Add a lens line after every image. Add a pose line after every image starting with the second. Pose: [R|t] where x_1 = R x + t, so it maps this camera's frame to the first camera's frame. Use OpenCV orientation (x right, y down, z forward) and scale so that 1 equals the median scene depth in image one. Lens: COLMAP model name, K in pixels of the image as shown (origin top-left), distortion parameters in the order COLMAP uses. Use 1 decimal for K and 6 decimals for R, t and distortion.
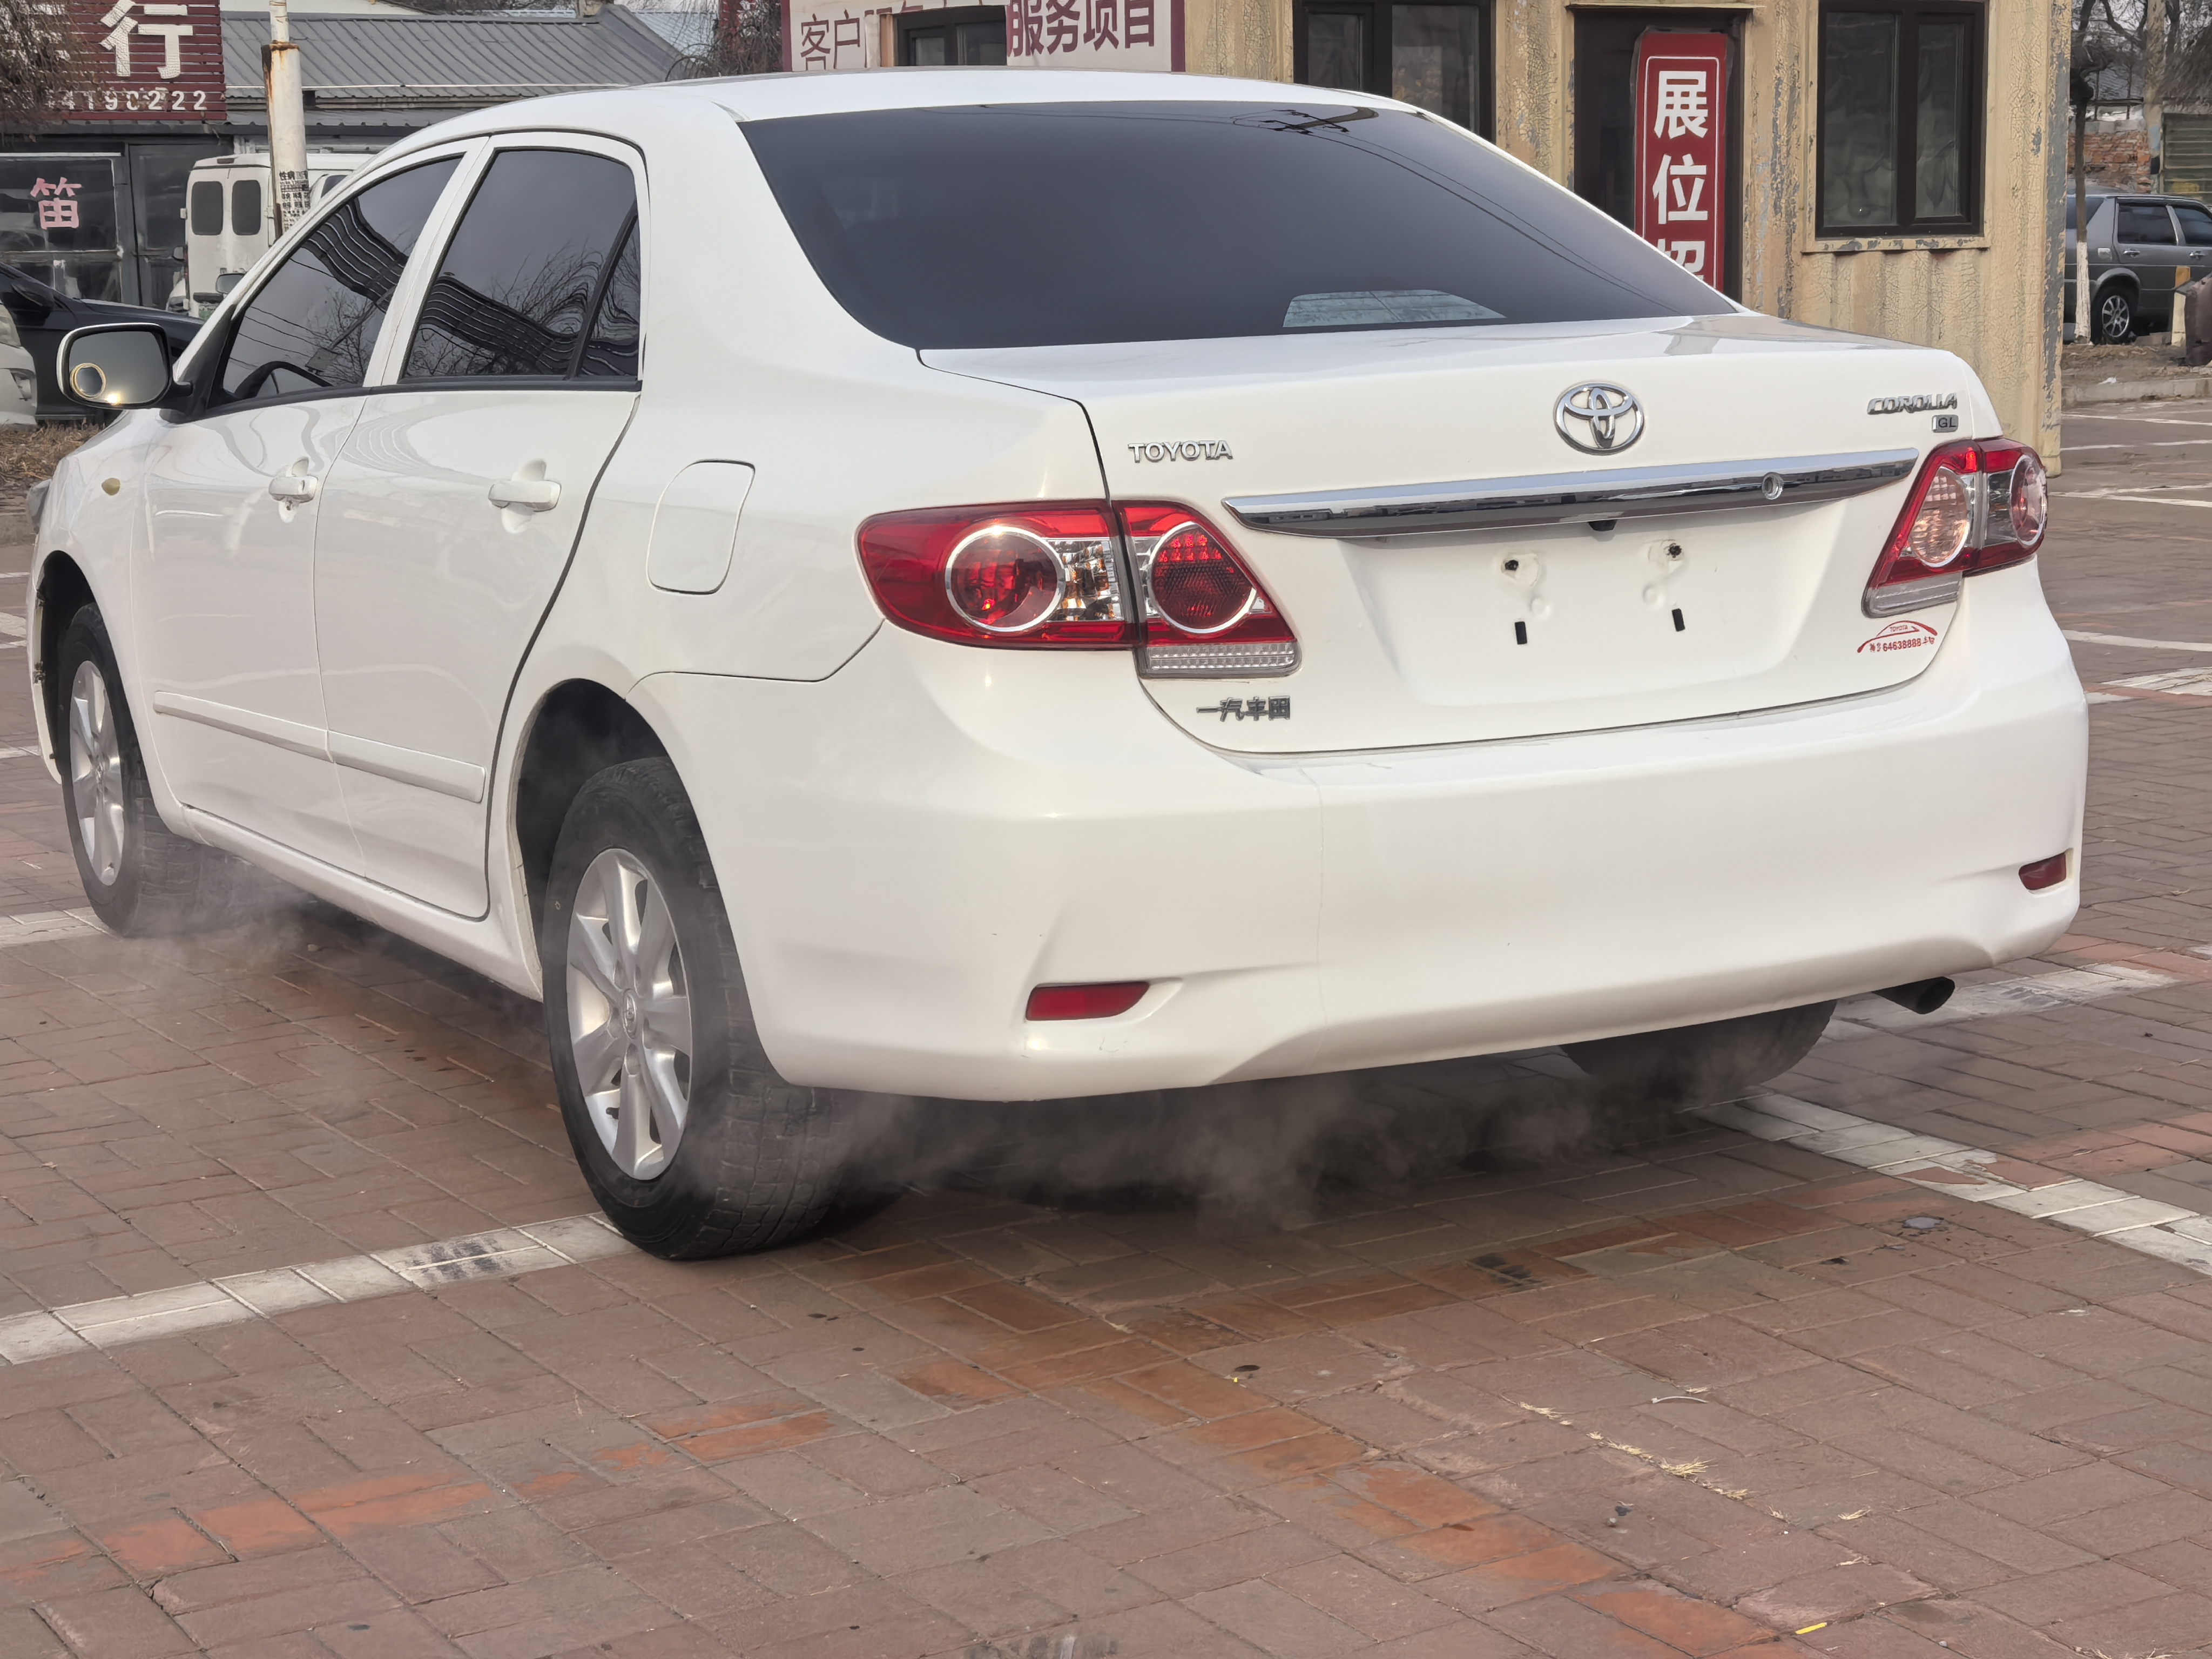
lens RADIAL K [[3737.9, 0, 1106.0], [0, 3737.9, 829.5], [0, 0, 1]] dist [0.029919, 0.191199]
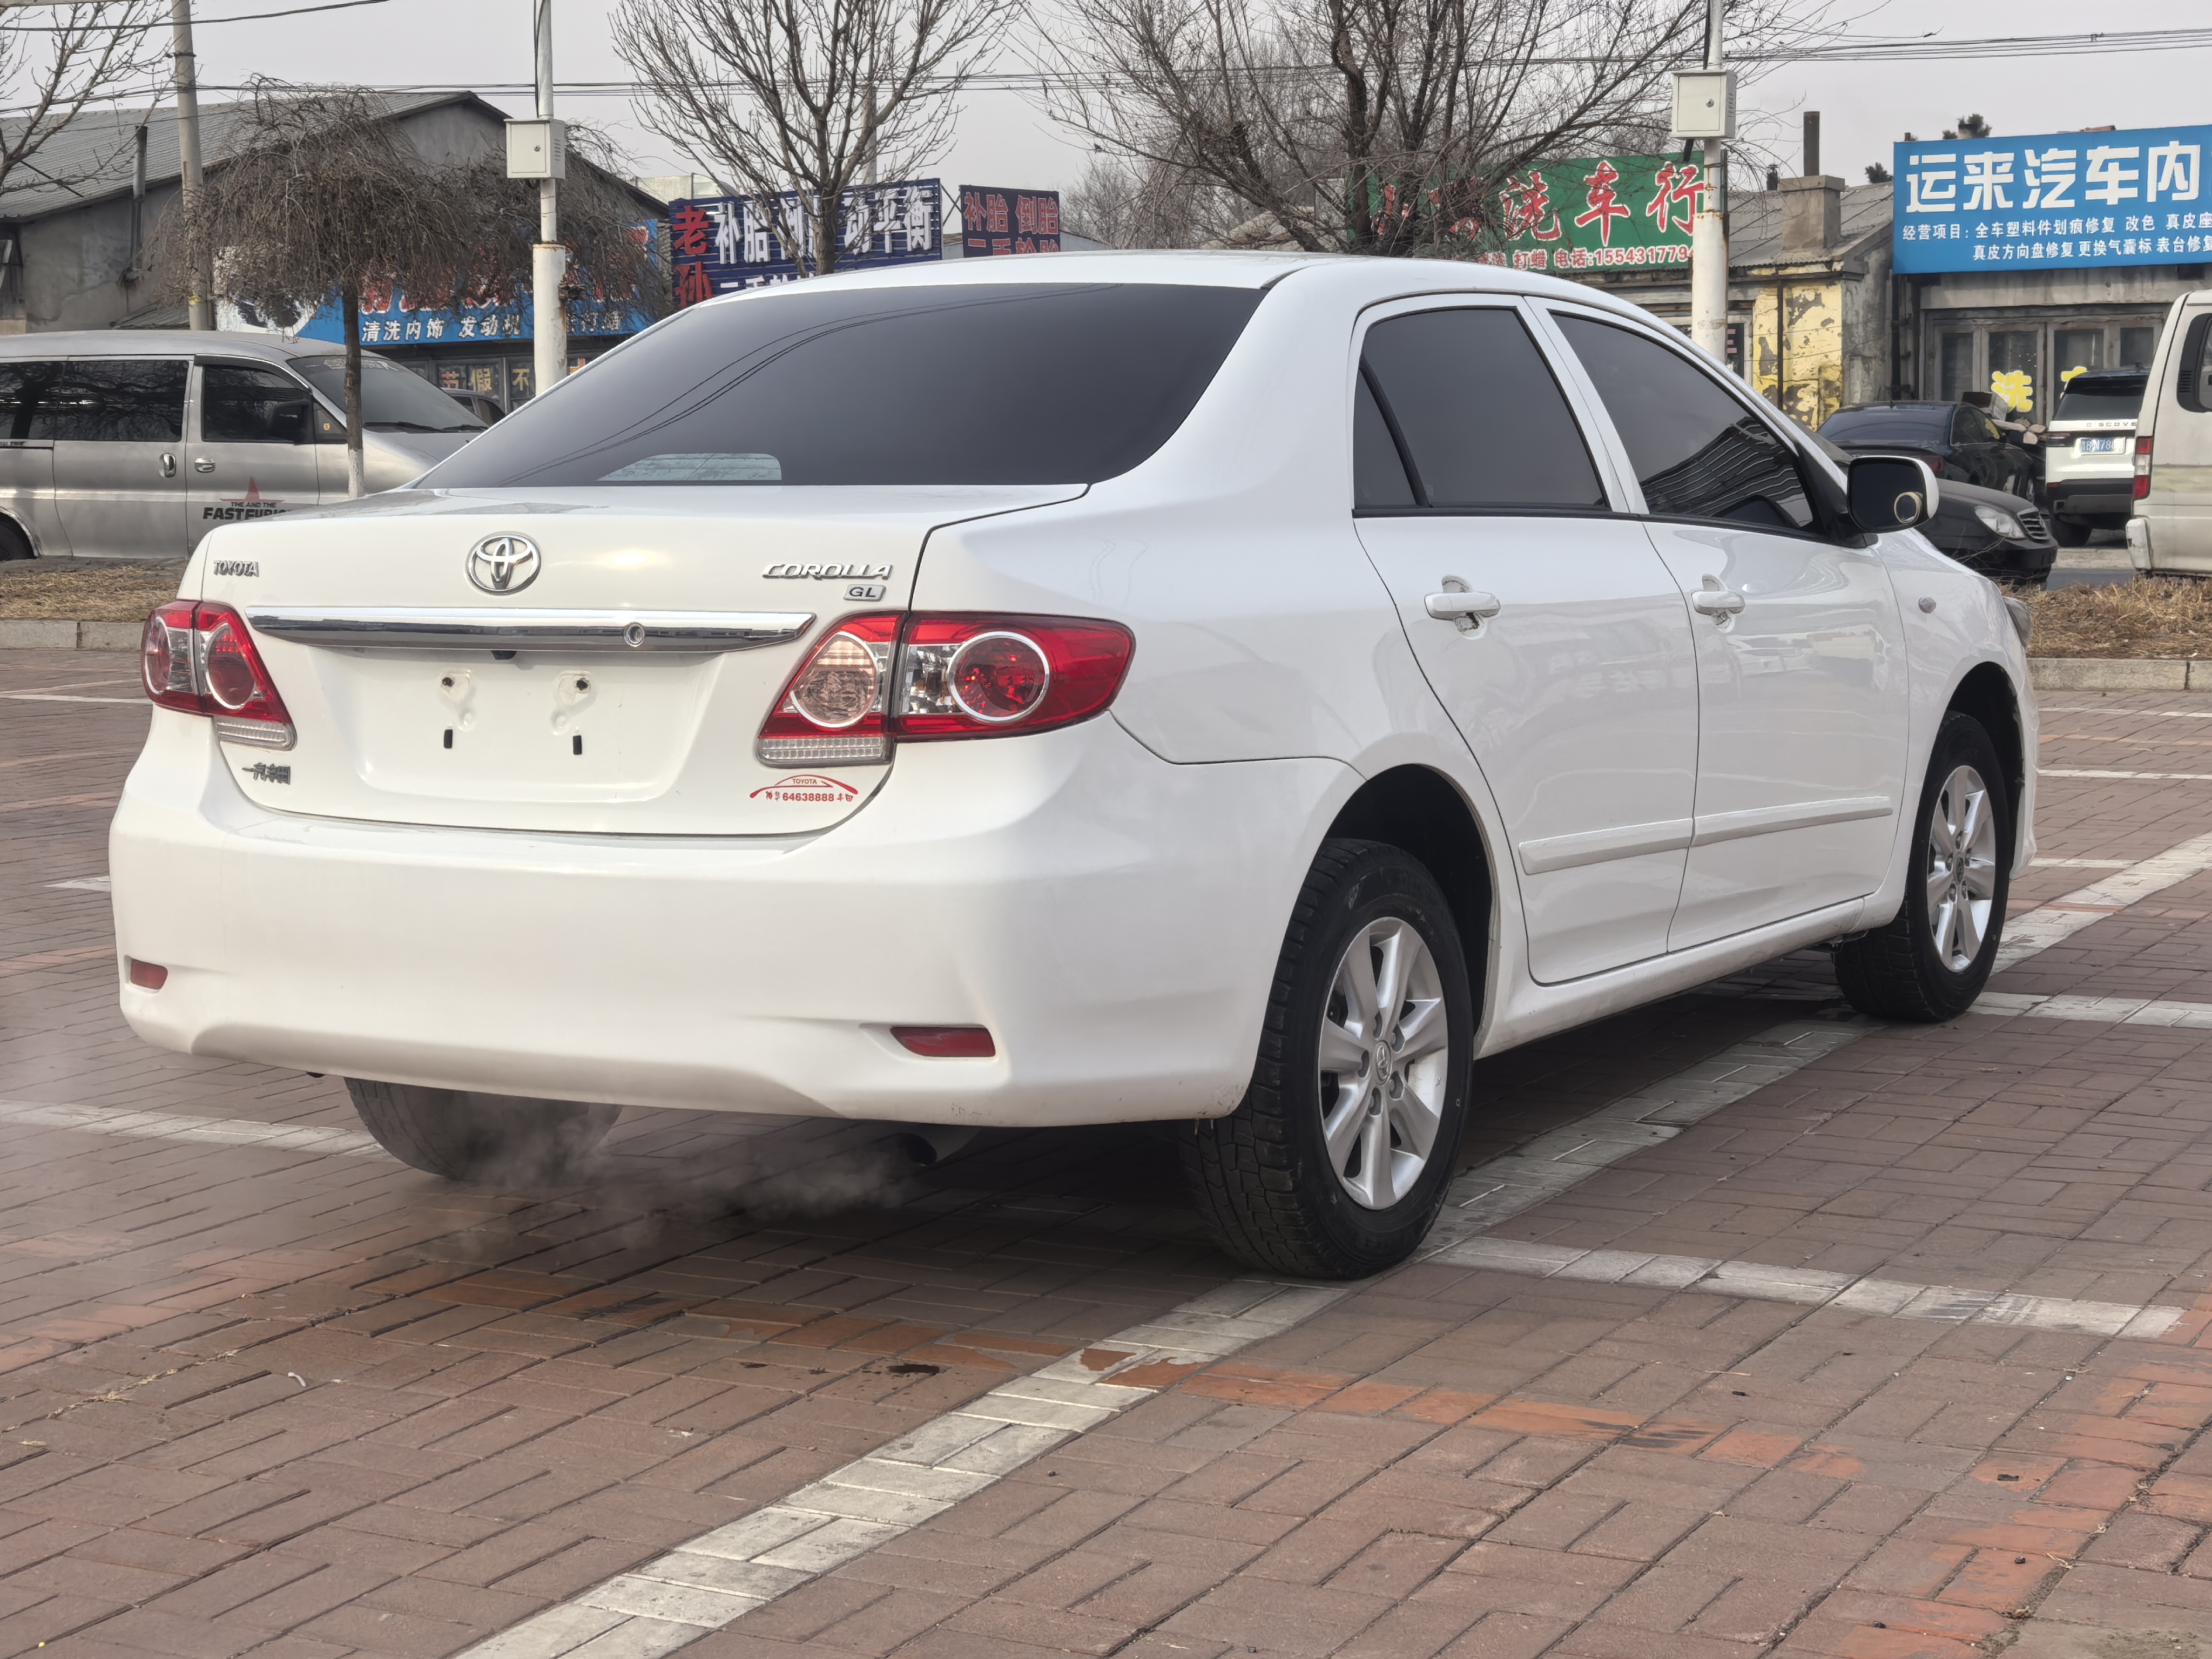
lens RADIAL K [[3737.9, 0, 1106.0], [0, 3737.9, 829.5], [0, 0, 1]] dist [0.029919, 0.191199]
pose [[0.522642, 0.109666, -0.845470, 1.159492], [-0.138675, 0.989421, 0.042613, -0.097714], [0.841198, 0.094974, 0.532321, 0.511584]]
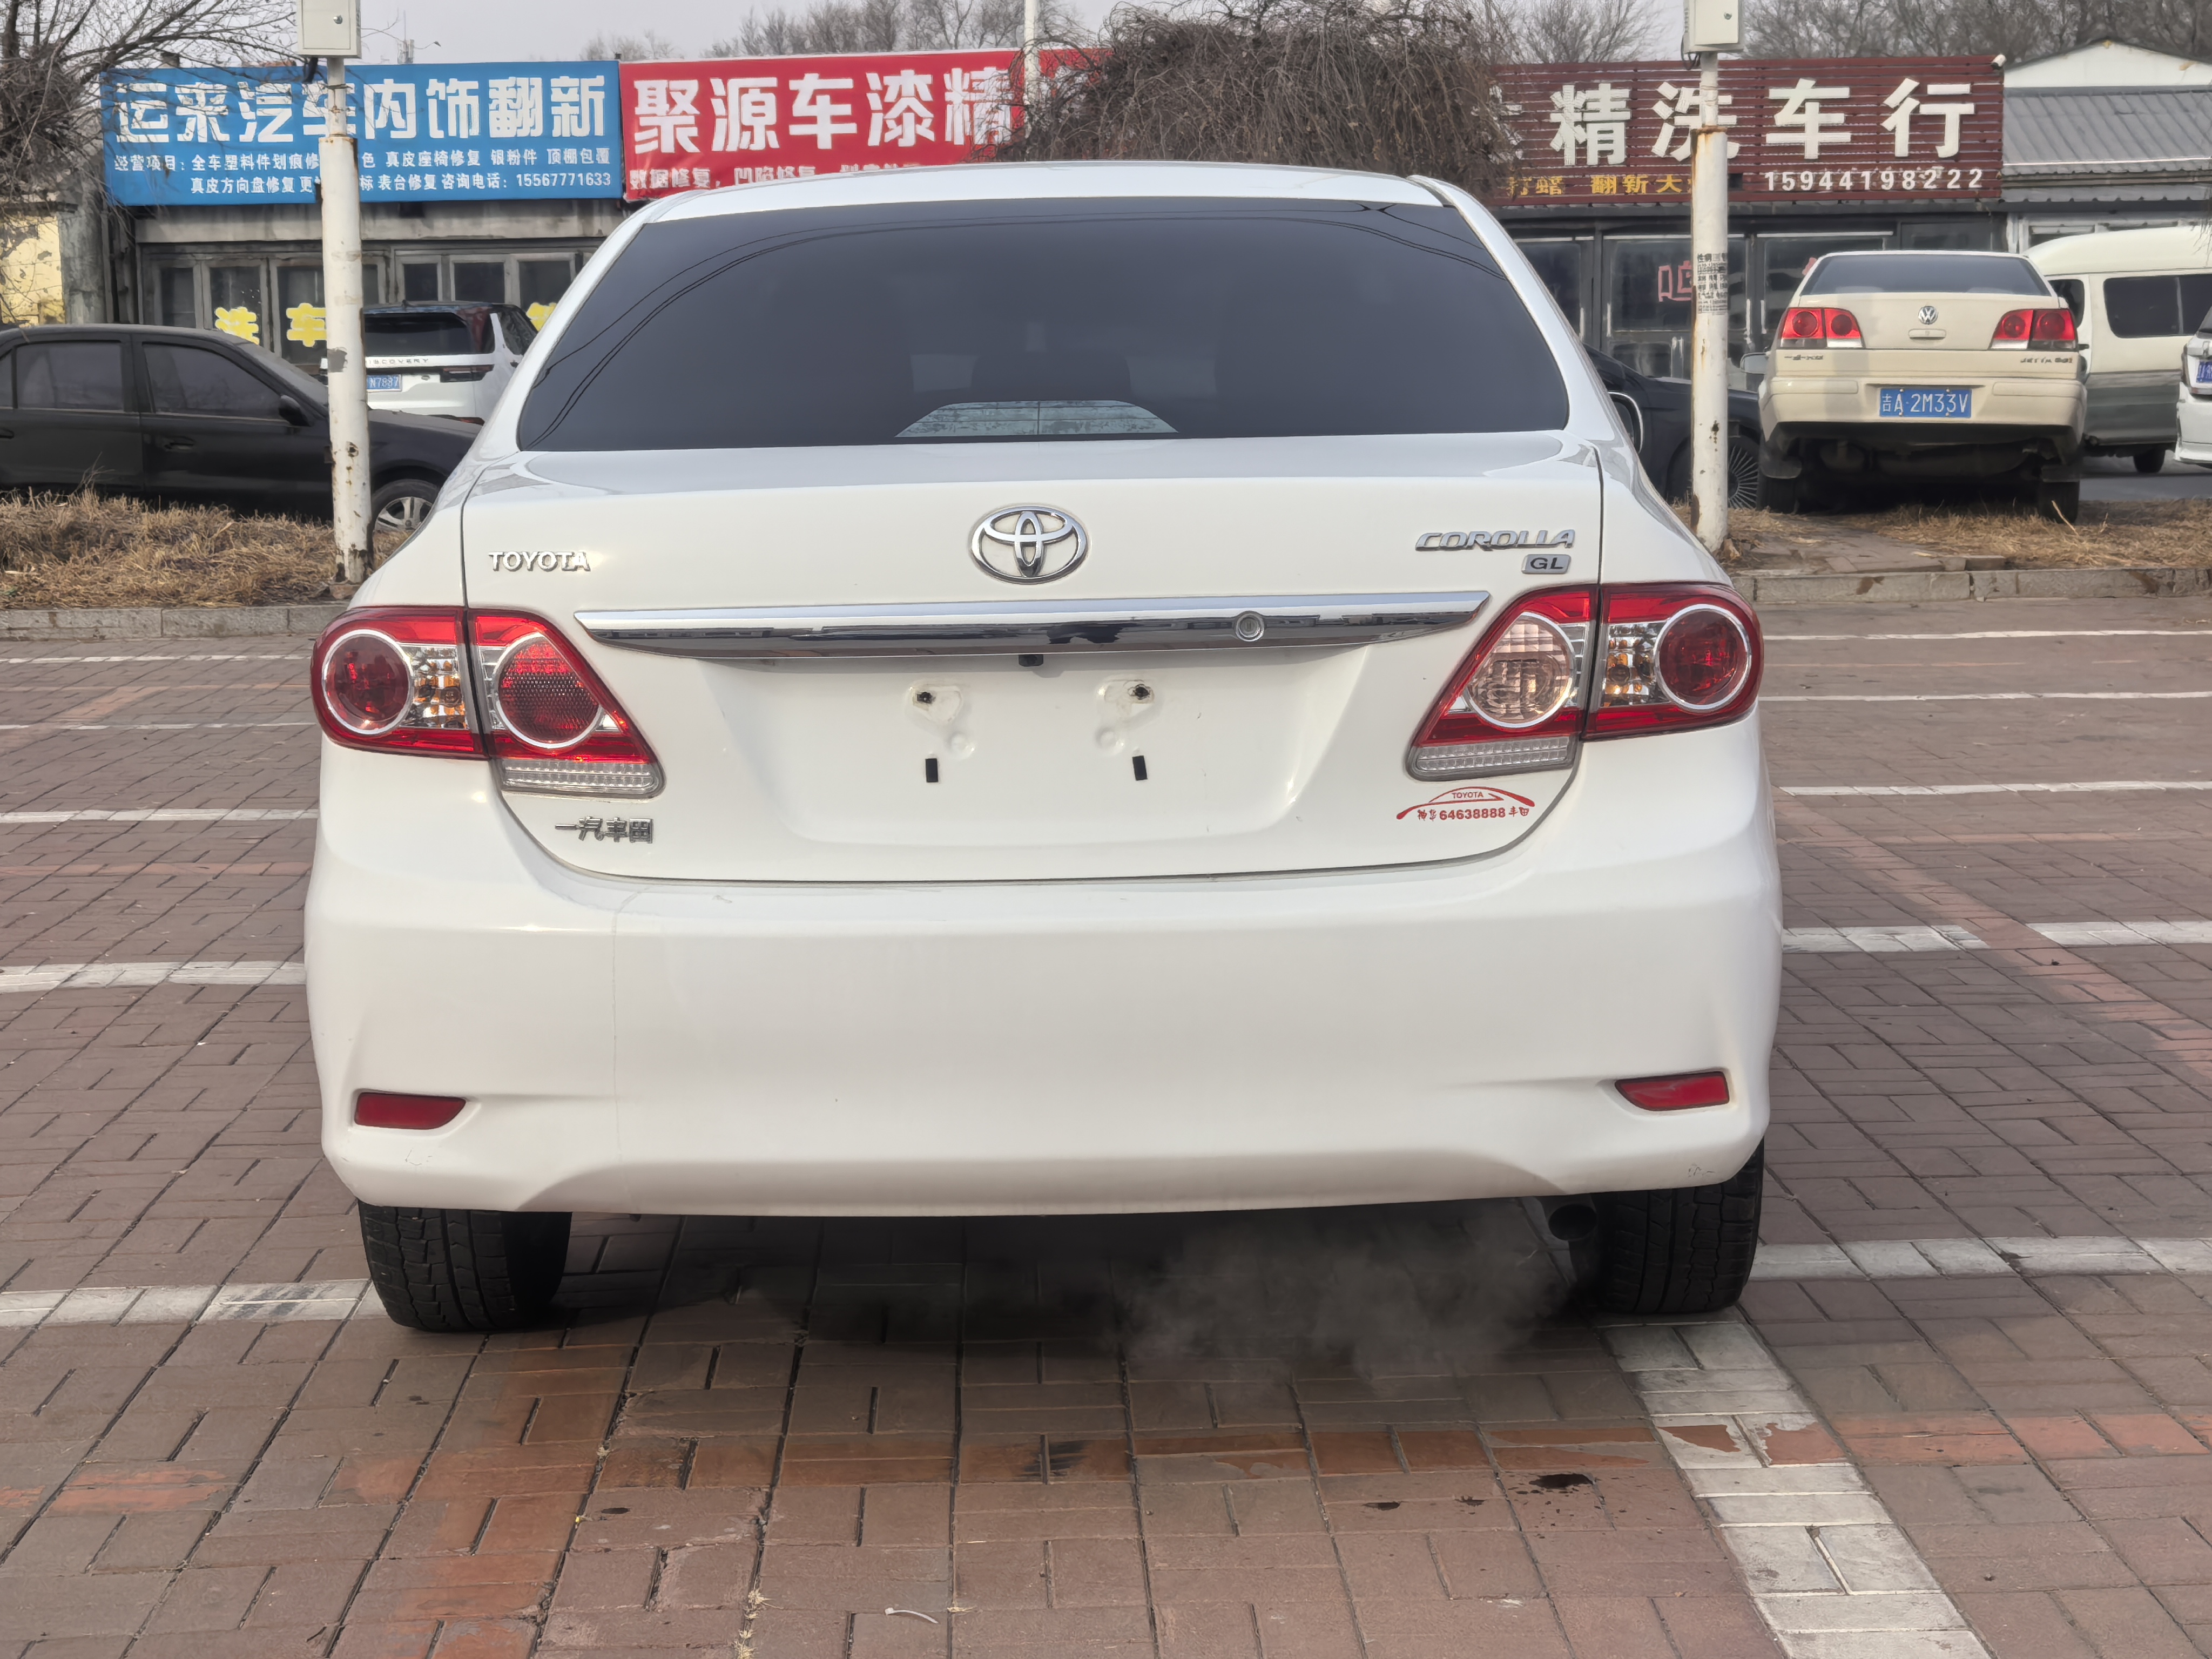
lens RADIAL K [[3749.6, 0, 1106.0], [0, 3749.6, 829.5], [0, 0, 1]] dist [0.055785, 0.001543]
pose [[0.873607, 0.072310, -0.481229, 0.564149], [-0.081887, 0.996641, 0.001102, -0.039944], [0.479693, 0.038444, 0.876594, 0.190025]]
